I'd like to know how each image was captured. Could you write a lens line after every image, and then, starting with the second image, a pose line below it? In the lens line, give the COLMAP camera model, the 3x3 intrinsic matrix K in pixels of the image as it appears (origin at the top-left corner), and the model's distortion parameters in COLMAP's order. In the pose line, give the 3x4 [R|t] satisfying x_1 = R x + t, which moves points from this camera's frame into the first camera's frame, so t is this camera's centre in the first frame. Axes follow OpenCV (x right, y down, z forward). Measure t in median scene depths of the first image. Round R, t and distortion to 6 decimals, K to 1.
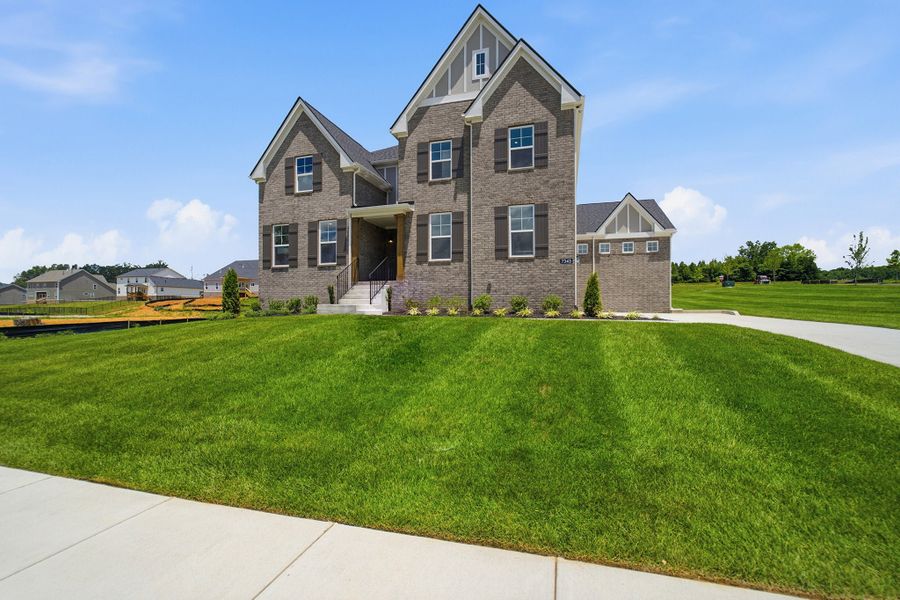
lens RADIAL K [[385.9, 0, 451.8], [0, 385.9, 313.3], [0, 0, 1]] dist [-0.000430, 0.000123]
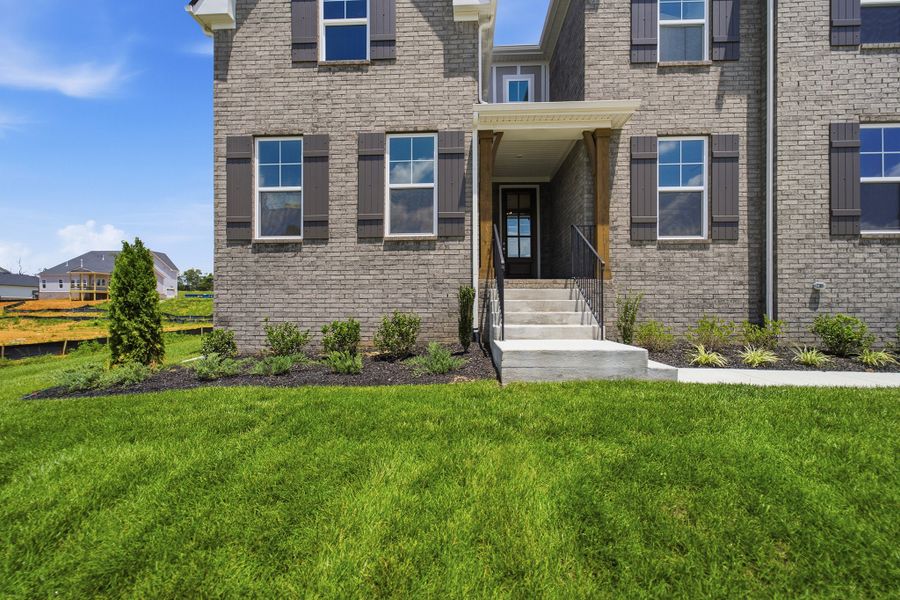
lens RADIAL K [[374.6, 0, 451.0], [0, 374.6, 313.3], [0, 0, 1]] dist [0.000951, 0.000441]
pose [[0.966167, -0.002387, 0.257905, -0.391526], [0.003848, 0.999979, -0.005161, -0.042664], [-0.257887, 0.005979, 0.966156, 0.603628]]
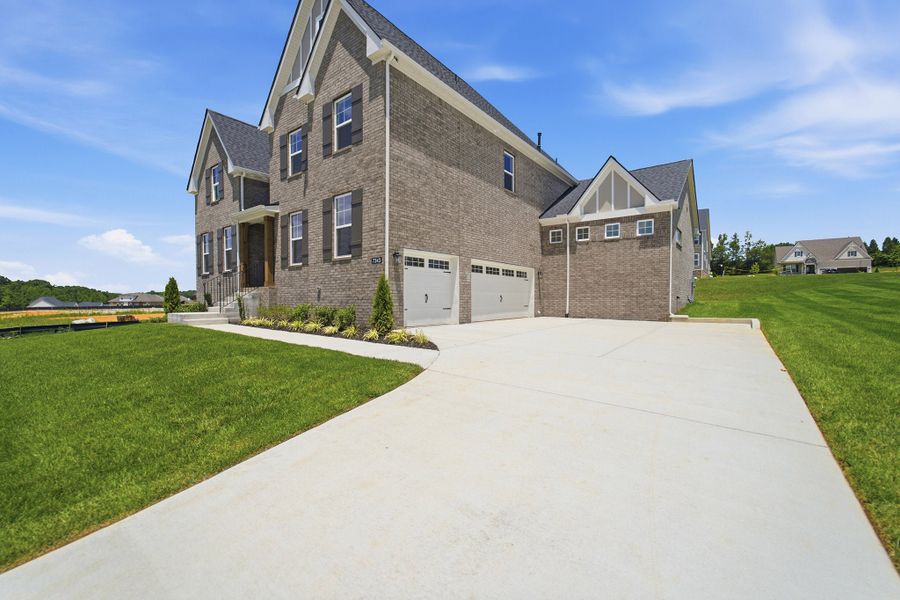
lens RADIAL K [[374.6, 0, 451.0], [0, 374.6, 313.3], [0, 0, 1]] dist [0.000951, 0.000441]
pose [[0.925865, 0.011784, -0.377670, 0.606364], [-0.002755, 0.999698, 0.024438, -0.041500], [0.377844, -0.021586, 0.925618, 0.300309]]
